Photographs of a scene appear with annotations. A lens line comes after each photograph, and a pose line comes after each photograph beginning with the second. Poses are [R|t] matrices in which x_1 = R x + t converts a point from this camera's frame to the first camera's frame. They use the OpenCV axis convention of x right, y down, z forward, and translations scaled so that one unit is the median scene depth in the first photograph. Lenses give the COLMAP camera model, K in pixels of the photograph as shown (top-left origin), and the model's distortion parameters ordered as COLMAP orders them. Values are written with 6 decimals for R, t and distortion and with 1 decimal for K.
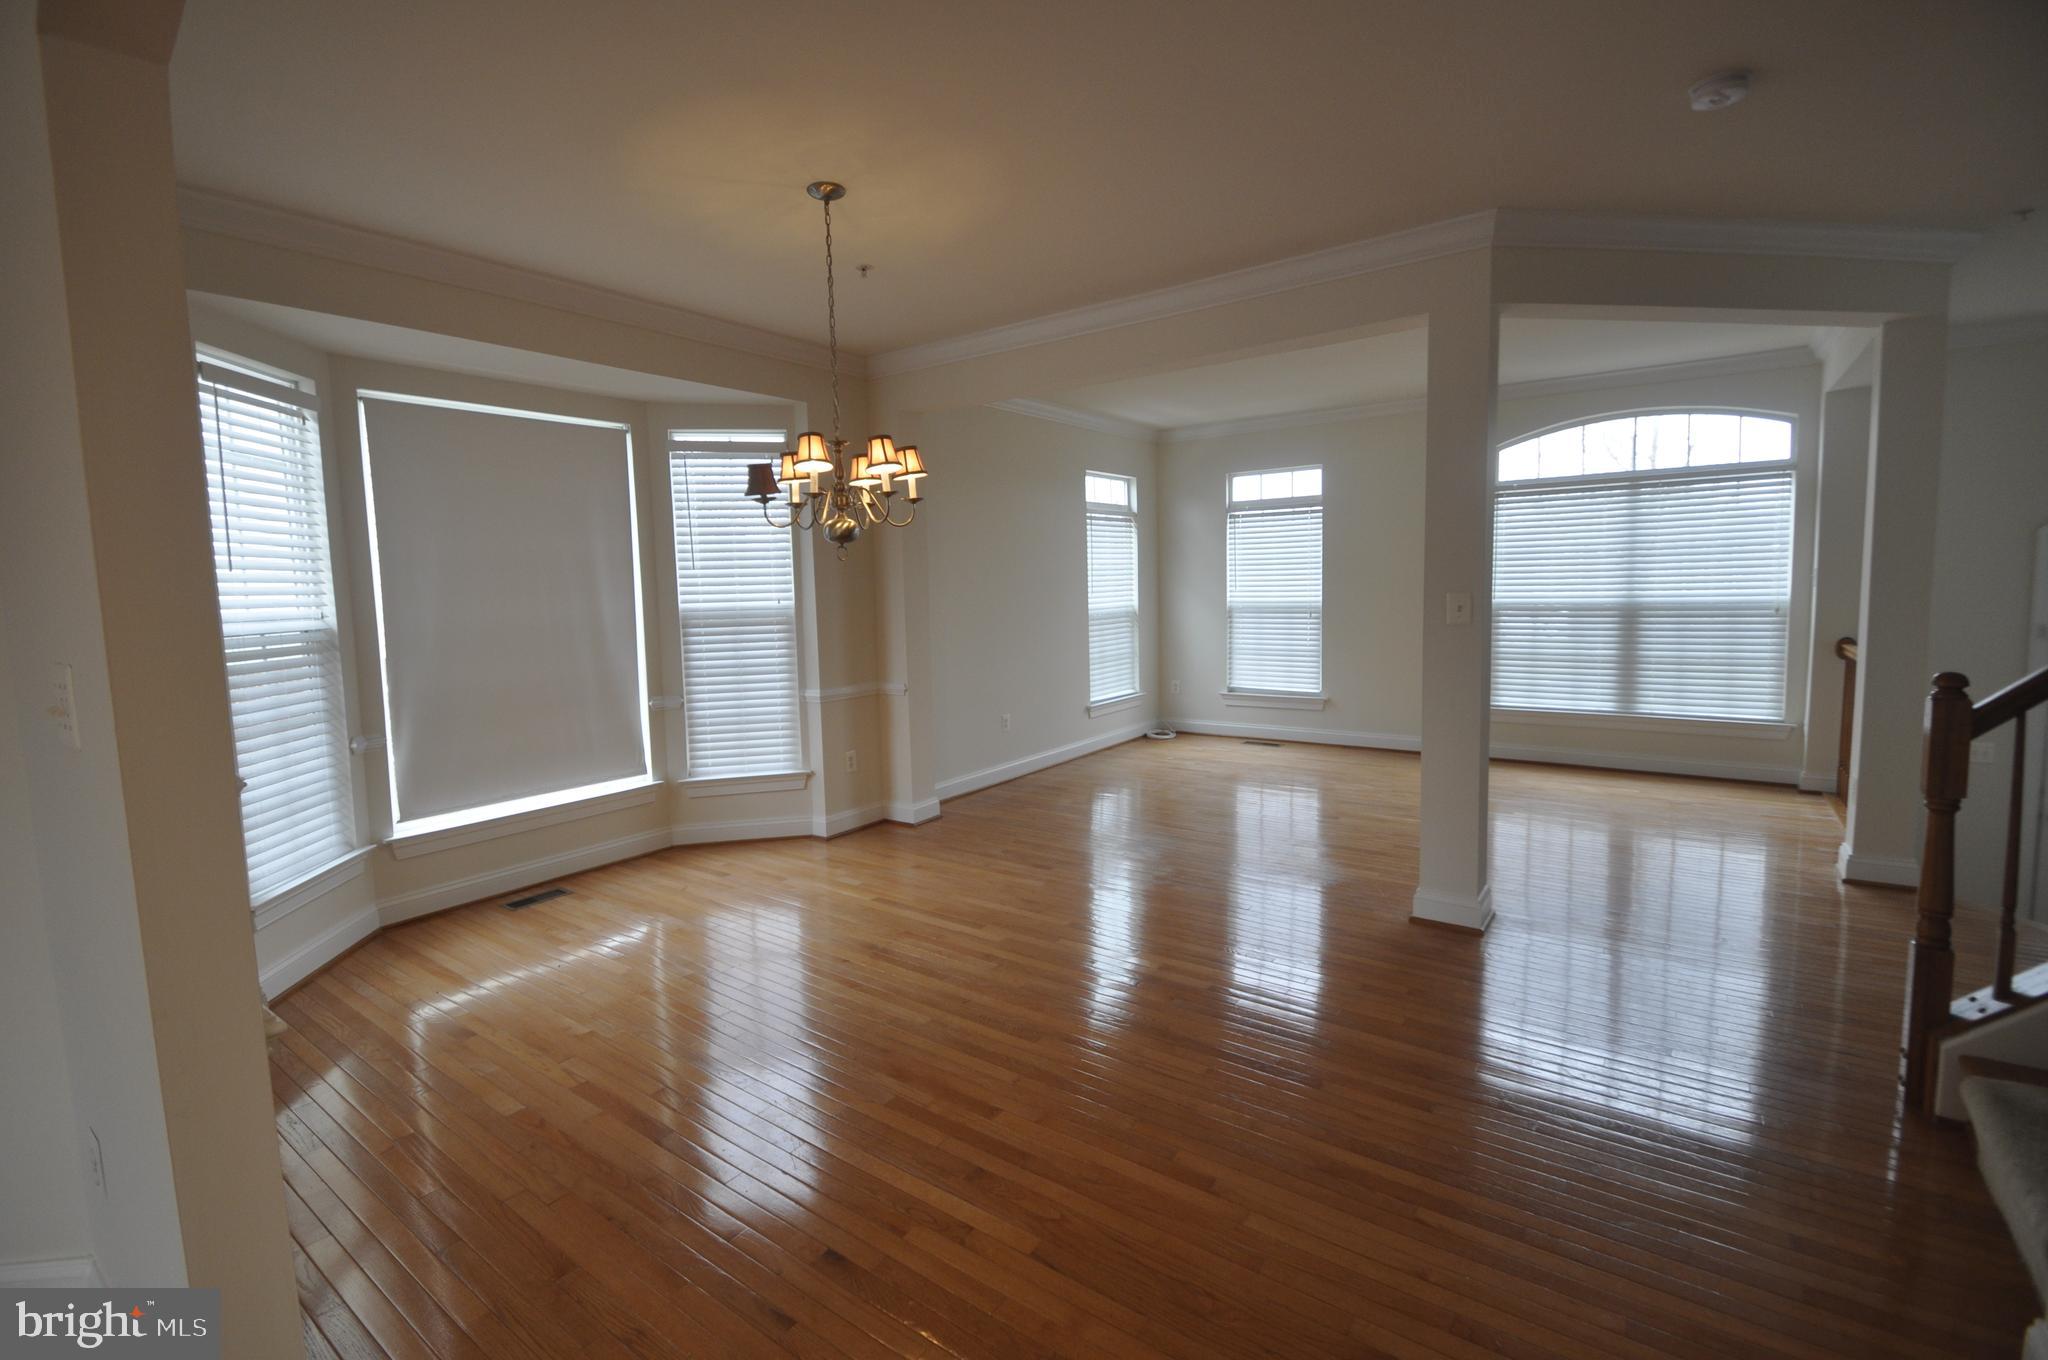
lens RADIAL K [[900.0, 0, 1012.4], [0, 900.0, 660.5], [0, 0, 1]] dist [0.024616, -0.025078]
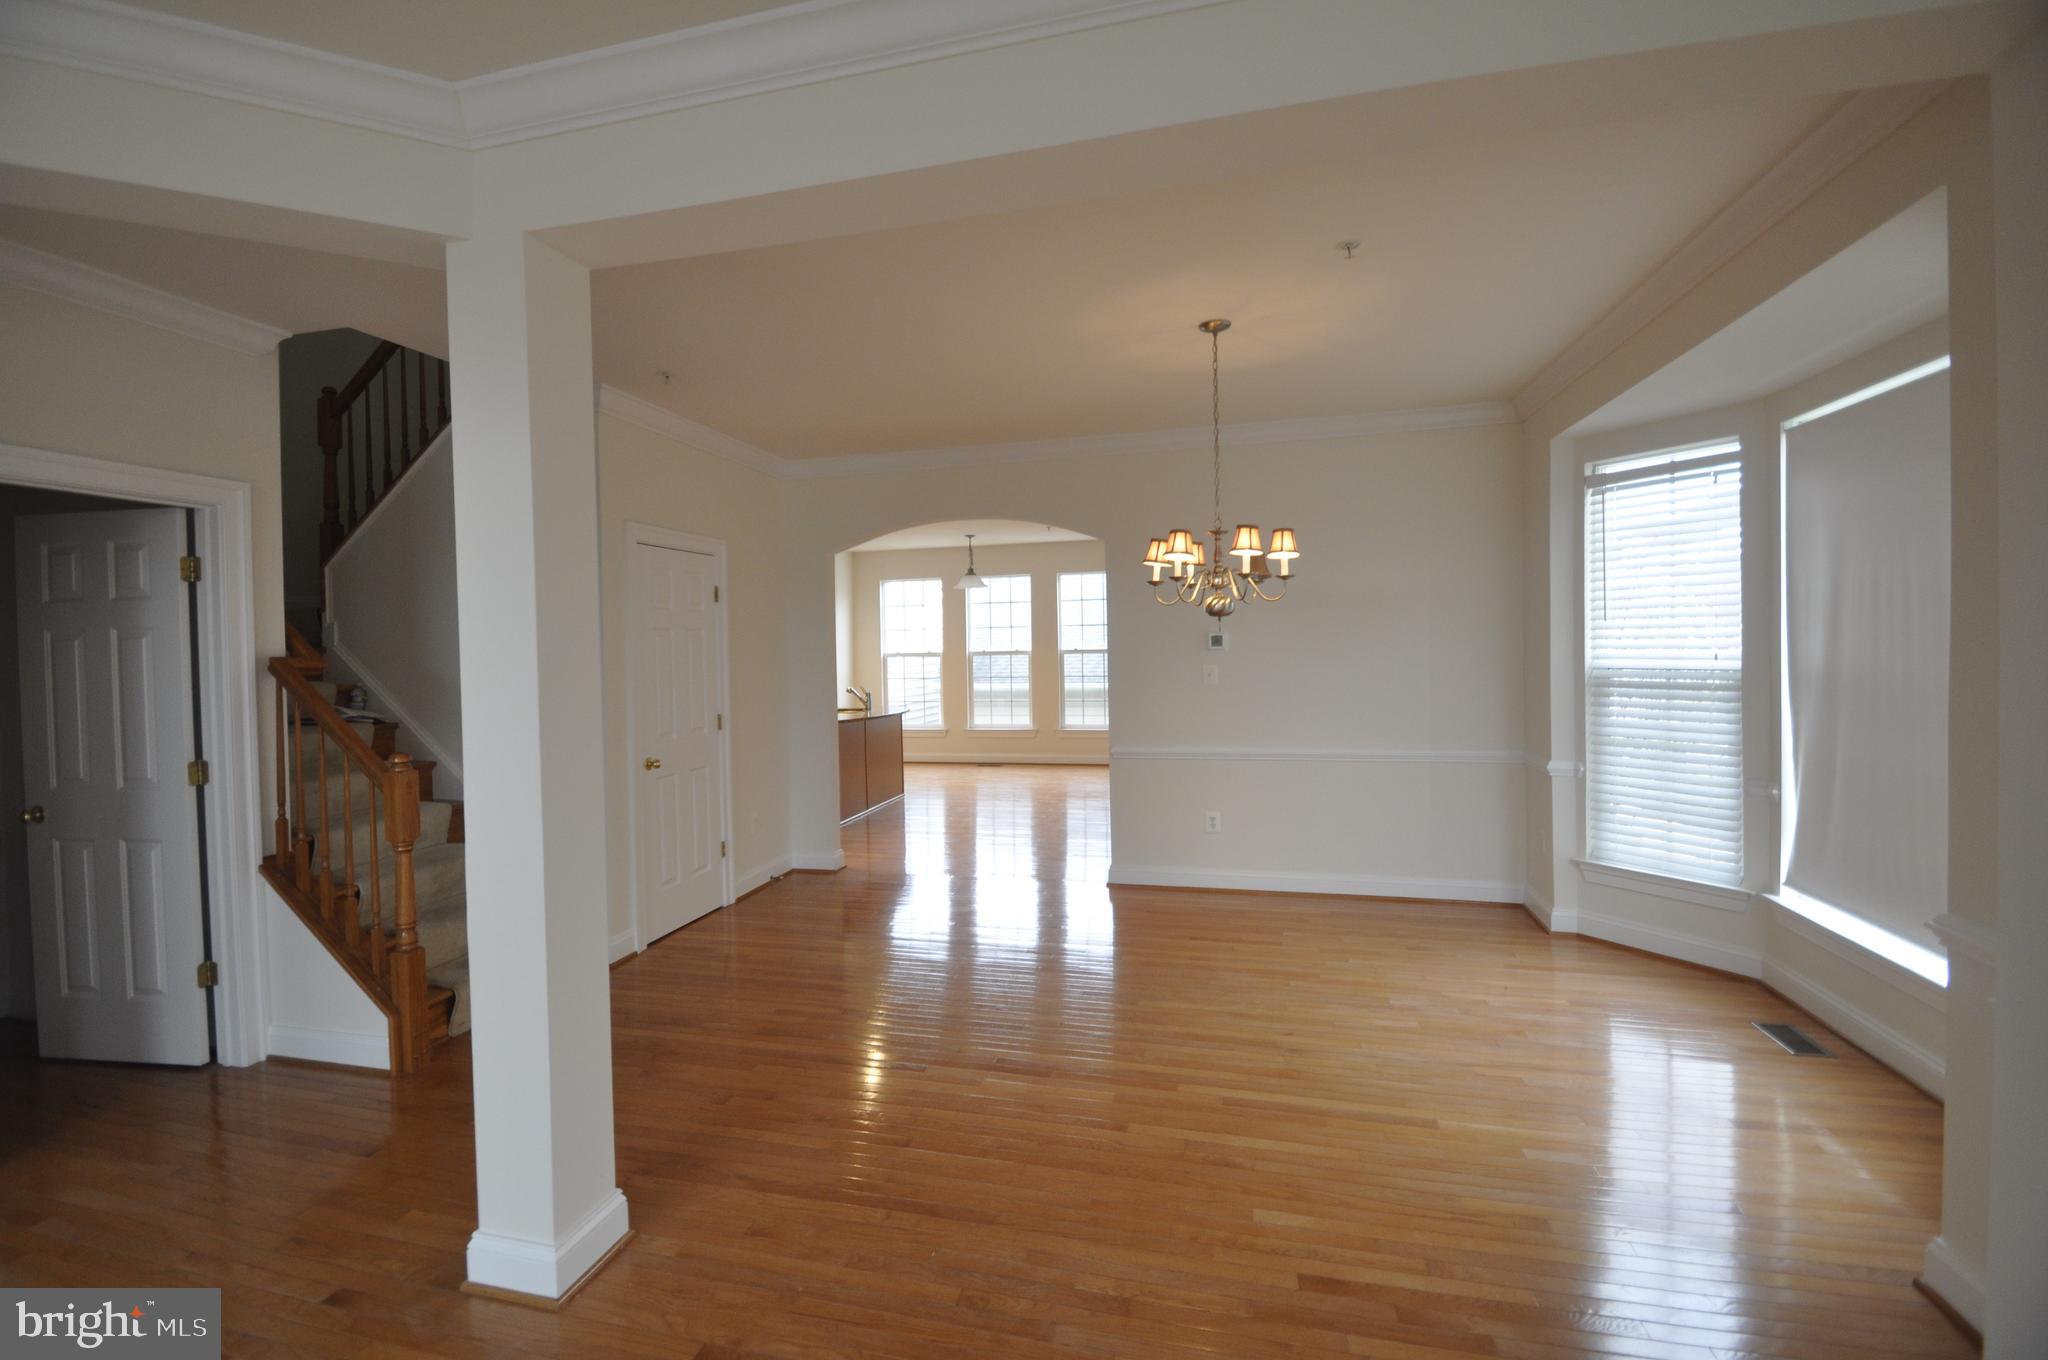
lens RADIAL K [[900.0, 0, 1012.4], [0, 900.0, 660.5], [0, 0, 1]] dist [0.024616, -0.025078]
pose [[-0.930011, 0.053468, -0.363621, 0.409089], [0.014816, 0.994011, 0.108268, -0.172701], [0.367233, 0.095303, -0.925234, 1.675196]]
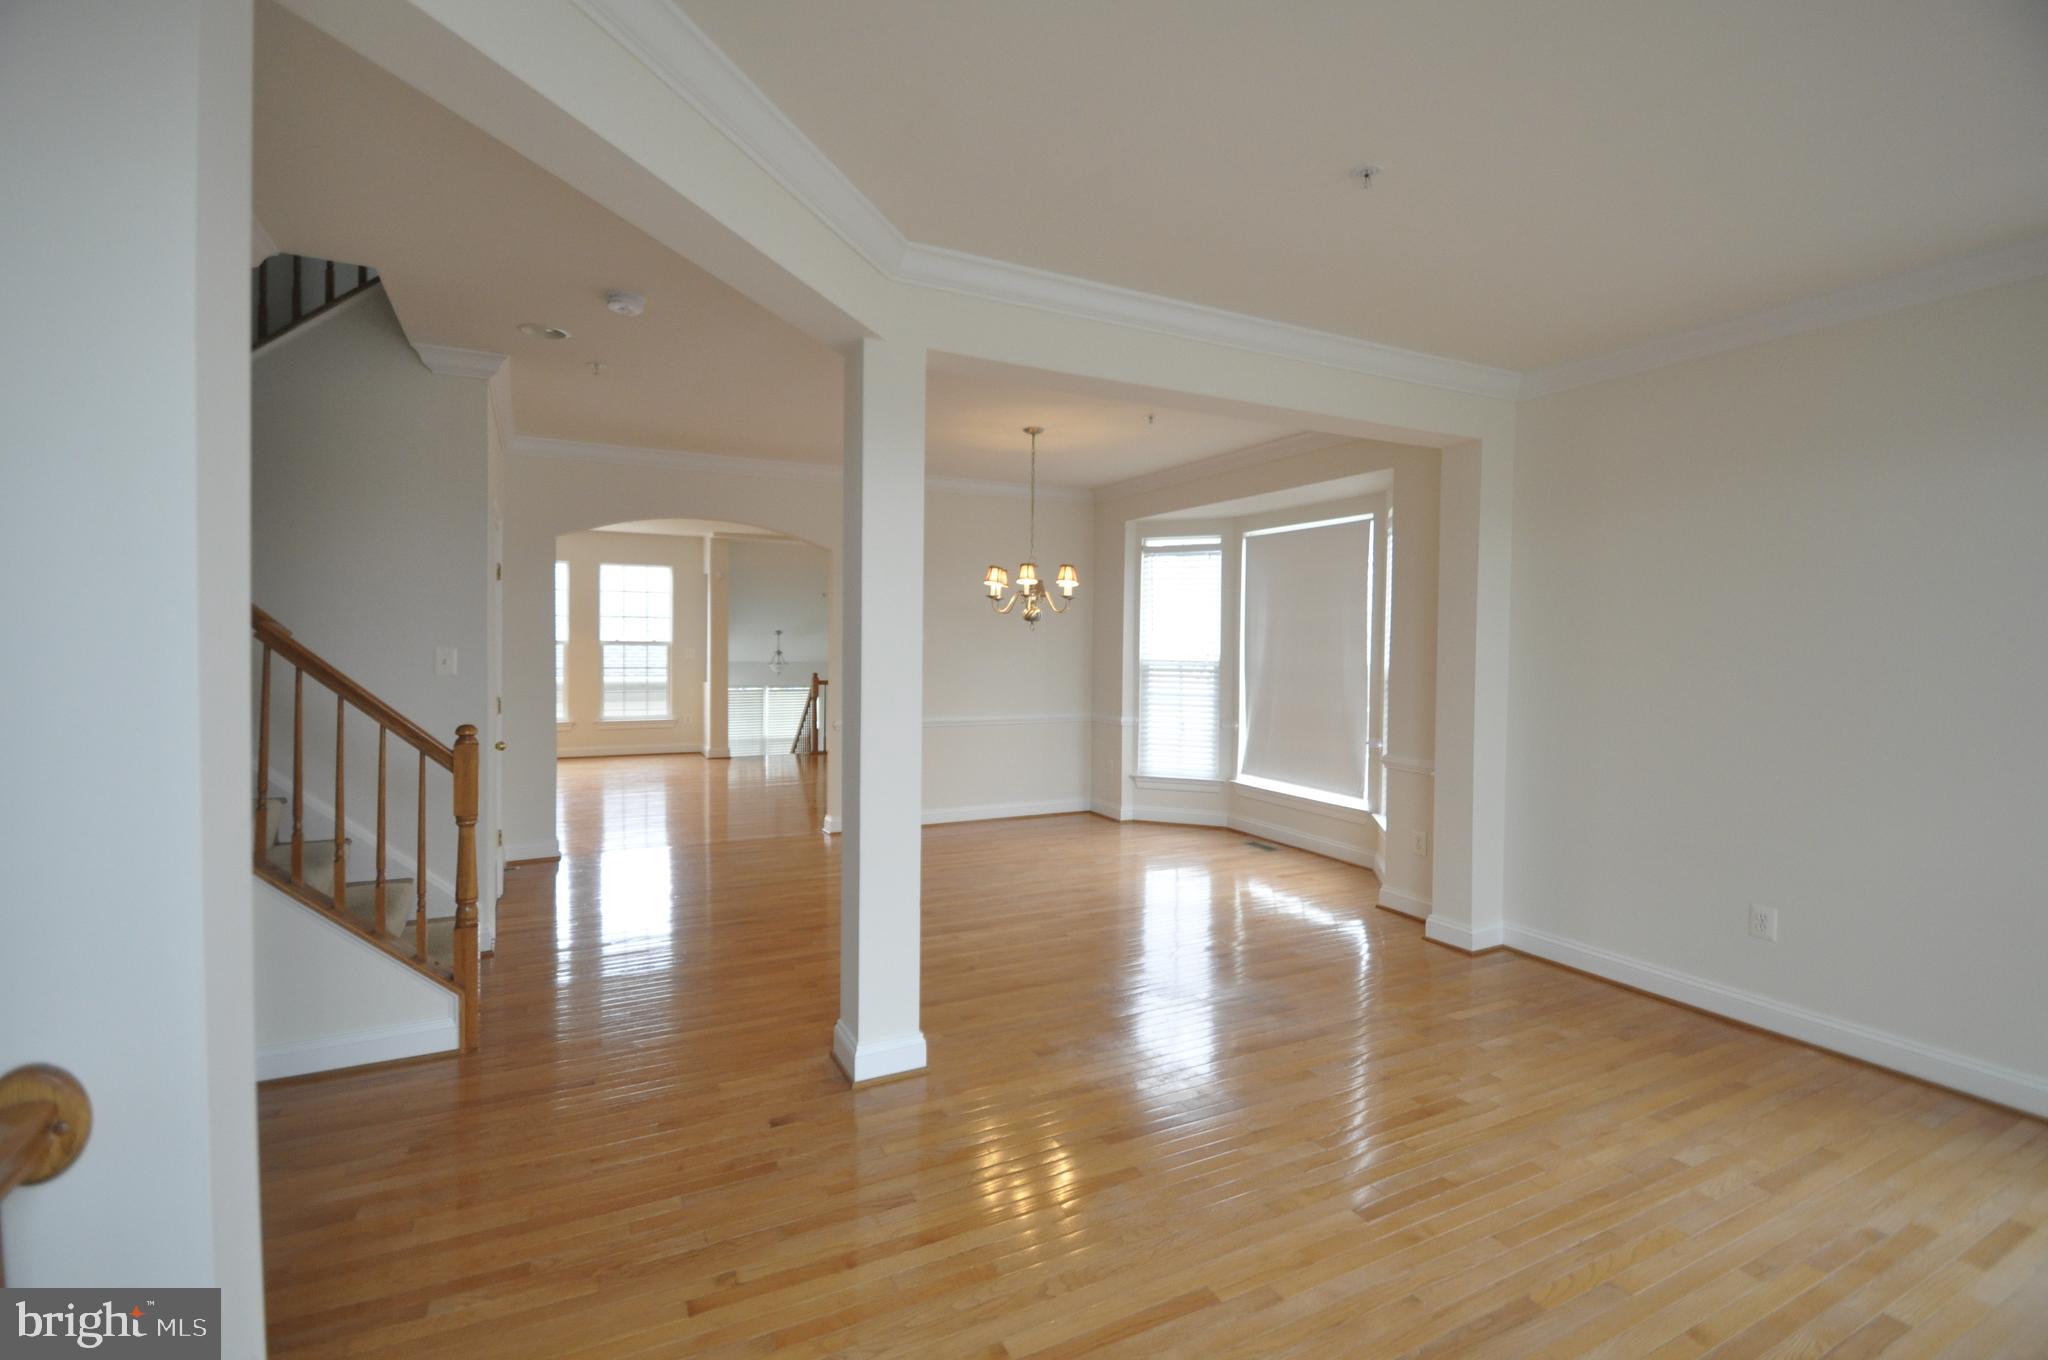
lens RADIAL K [[899.3, 0, 1014.3], [0, 899.3, 669.7], [0, 0, 1]] dist [-0.009800, -0.000167]
pose [[-0.456131, 0.053284, -0.888316, 1.176209], [-0.072444, 0.992669, 0.096742, -0.173904], [0.886959, 0.108481, -0.448927, 1.494789]]
